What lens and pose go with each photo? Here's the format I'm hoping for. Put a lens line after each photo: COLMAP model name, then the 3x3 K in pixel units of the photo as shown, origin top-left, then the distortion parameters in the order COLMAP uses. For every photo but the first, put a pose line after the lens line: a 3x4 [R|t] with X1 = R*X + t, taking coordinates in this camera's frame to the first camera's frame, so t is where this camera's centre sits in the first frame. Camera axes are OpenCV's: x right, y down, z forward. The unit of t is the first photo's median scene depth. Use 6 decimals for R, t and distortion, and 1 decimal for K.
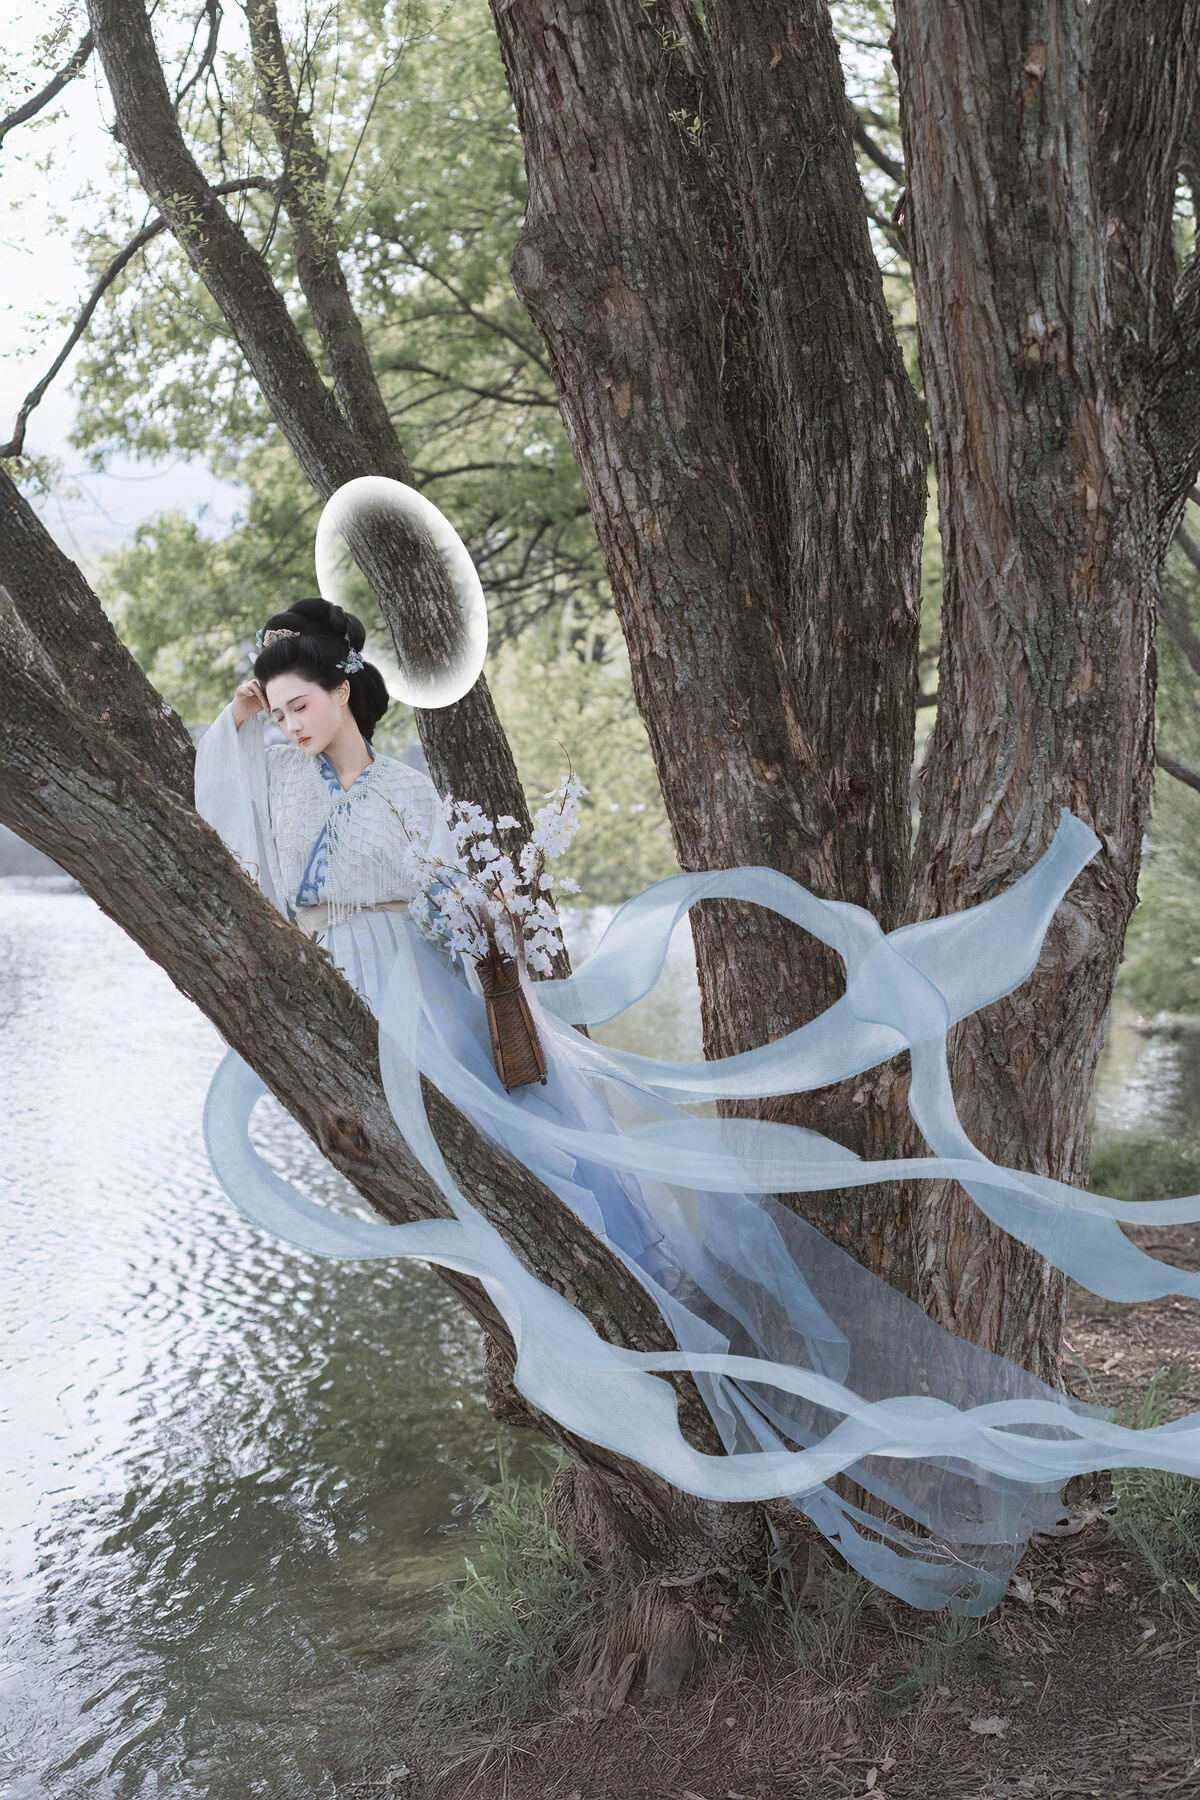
lens RADIAL K [[2557.7, 0, 565.0], [0, 2557.7, 690.4], [0, 0, 1]] dist [-0.002276, 0.000000]
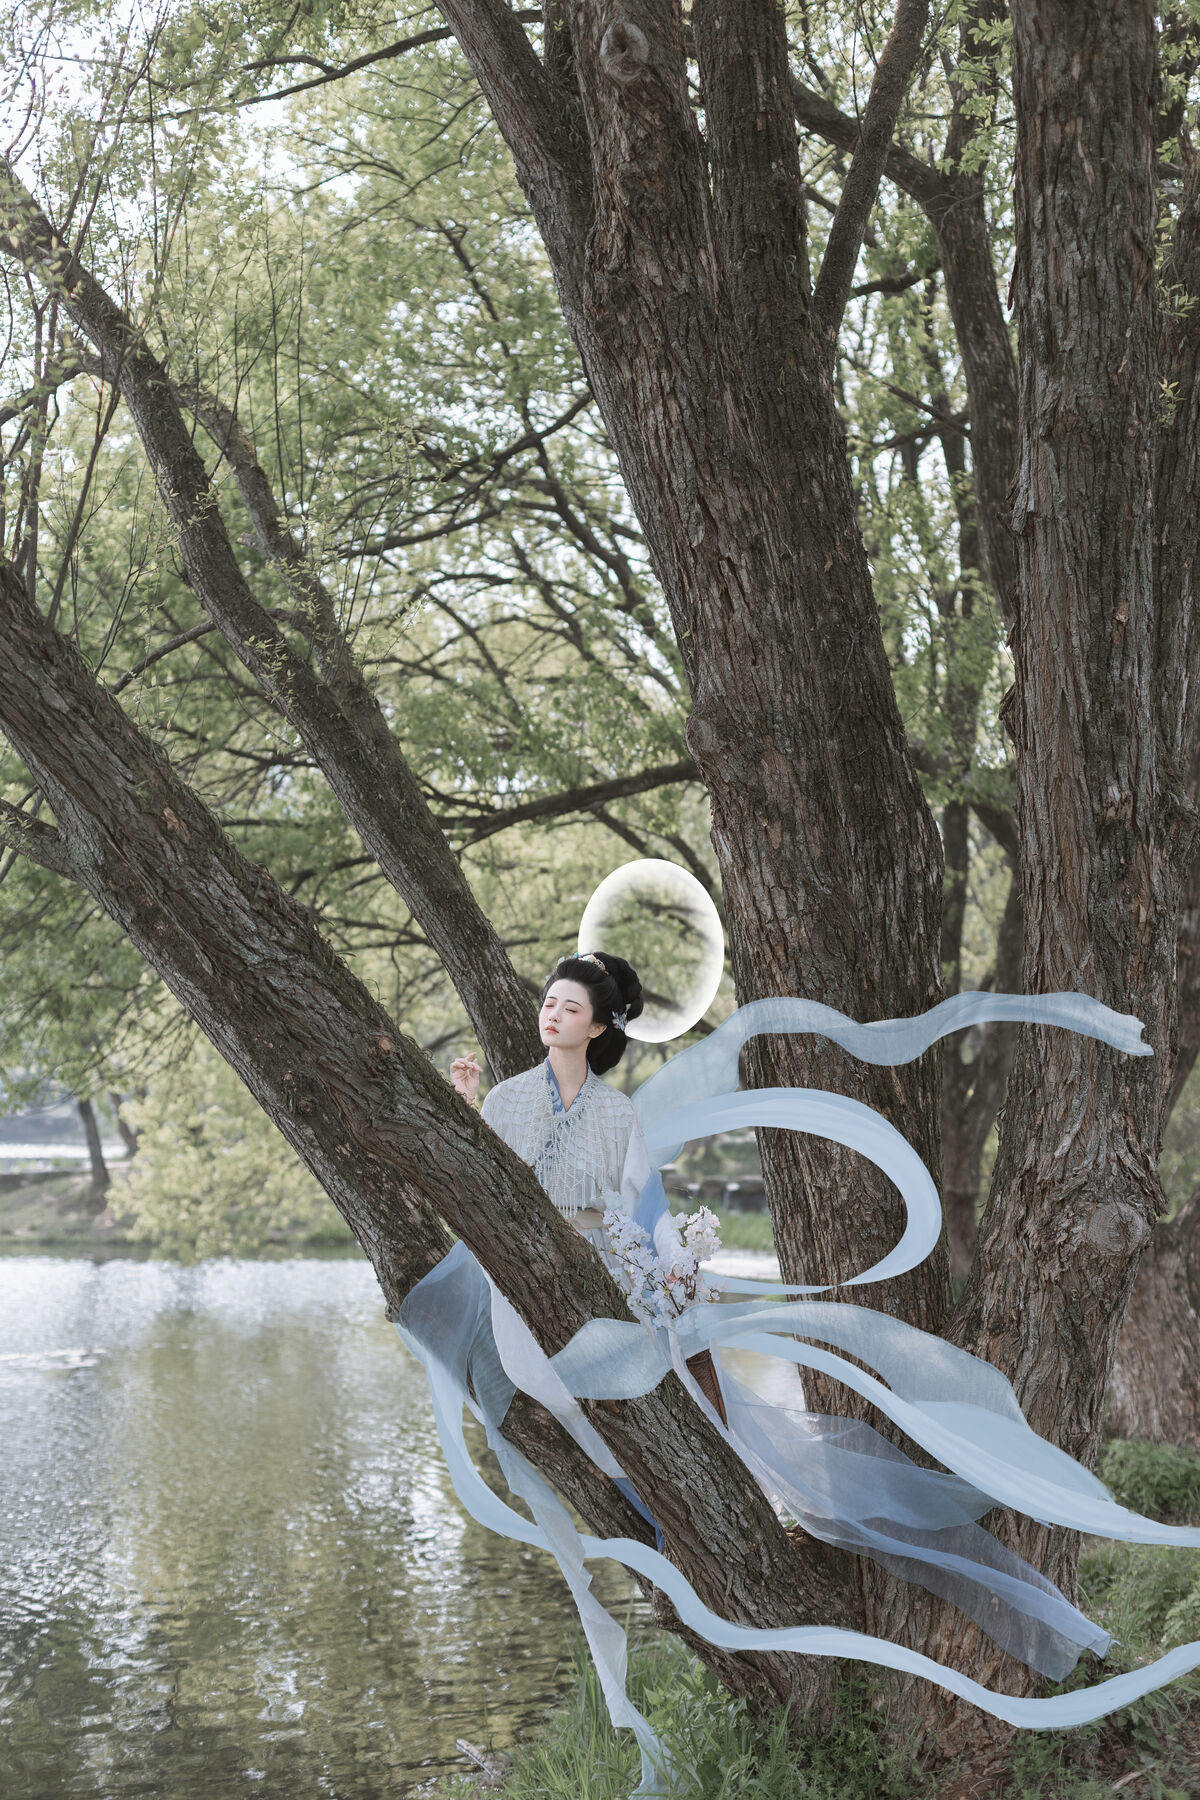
lens RADIAL K [[2660.5, 0, 579.6], [0, 2660.5, 884.9], [0, 0, 1]] dist [-0.004482, 0.000000]
pose [[0.981800, -0.000325, 0.189920, -0.344719], [0.010112, 0.998670, -0.050565, -0.018901], [-0.189651, 0.051566, 0.980497, -0.342234]]
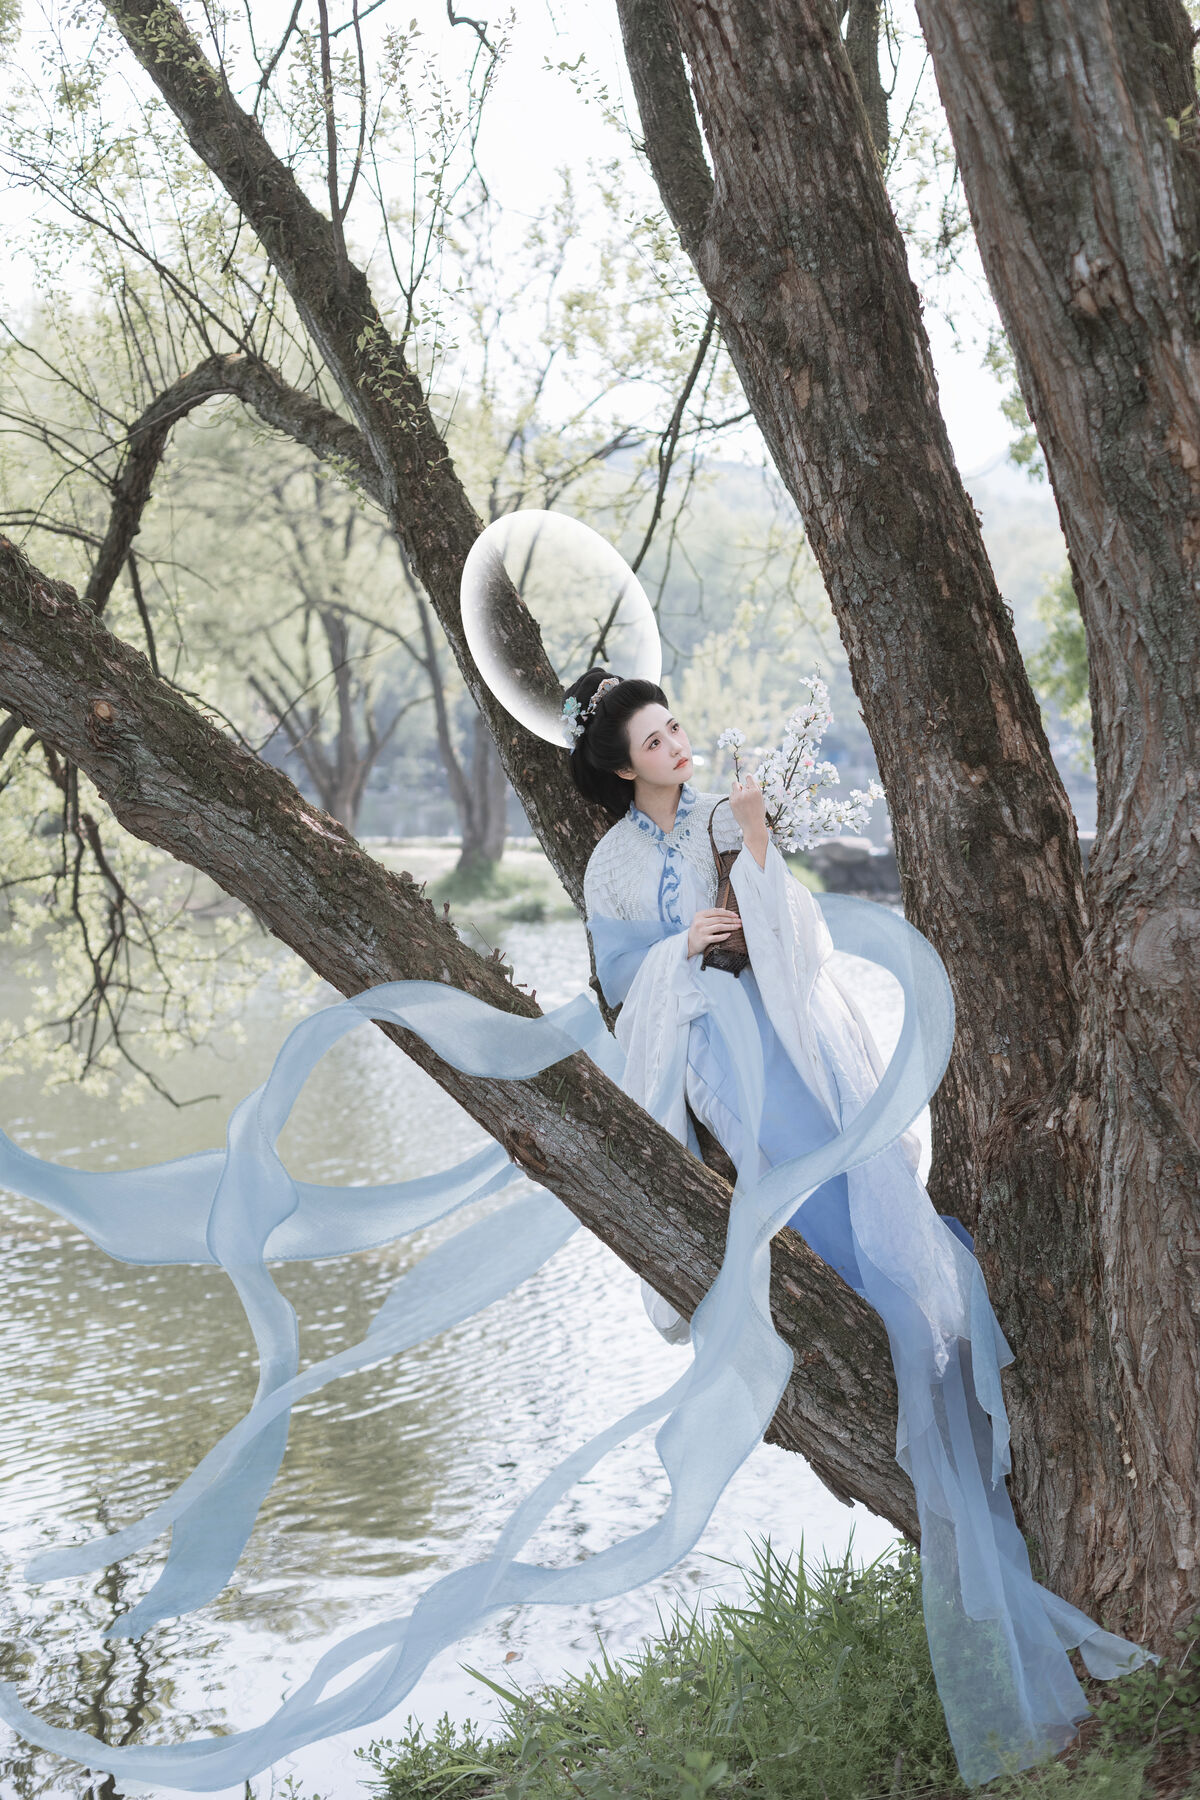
lens RADIAL K [[2660.5, 0, 542.0], [0, 2660.5, 896.3], [0, 0, 1]] dist [-0.004482, 0.000000]
pose [[0.879082, -0.016208, -0.476396, 0.409693], [0.052861, 0.996572, 0.063638, 0.006106], [0.473731, -0.081126, 0.876925, 0.073341]]
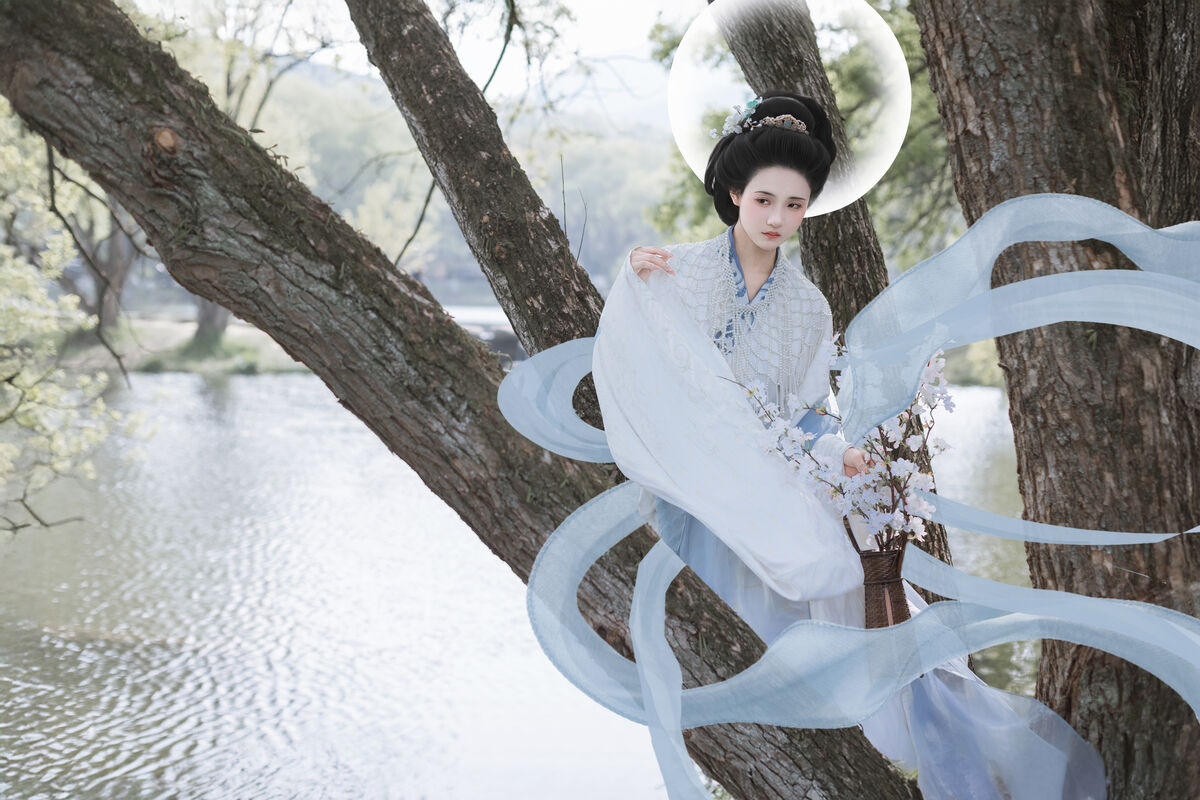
lens RADIAL K [[1705.1, 0, 582.1], [0, 1705.1, 389.2], [0, 0, 1]] dist [-0.002276, 0.000000]
pose [[0.959498, 0.018679, -0.281096, 0.076764], [0.005478, 0.996374, 0.084910, 0.025254], [0.281663, -0.083011, 0.955916, 0.382940]]
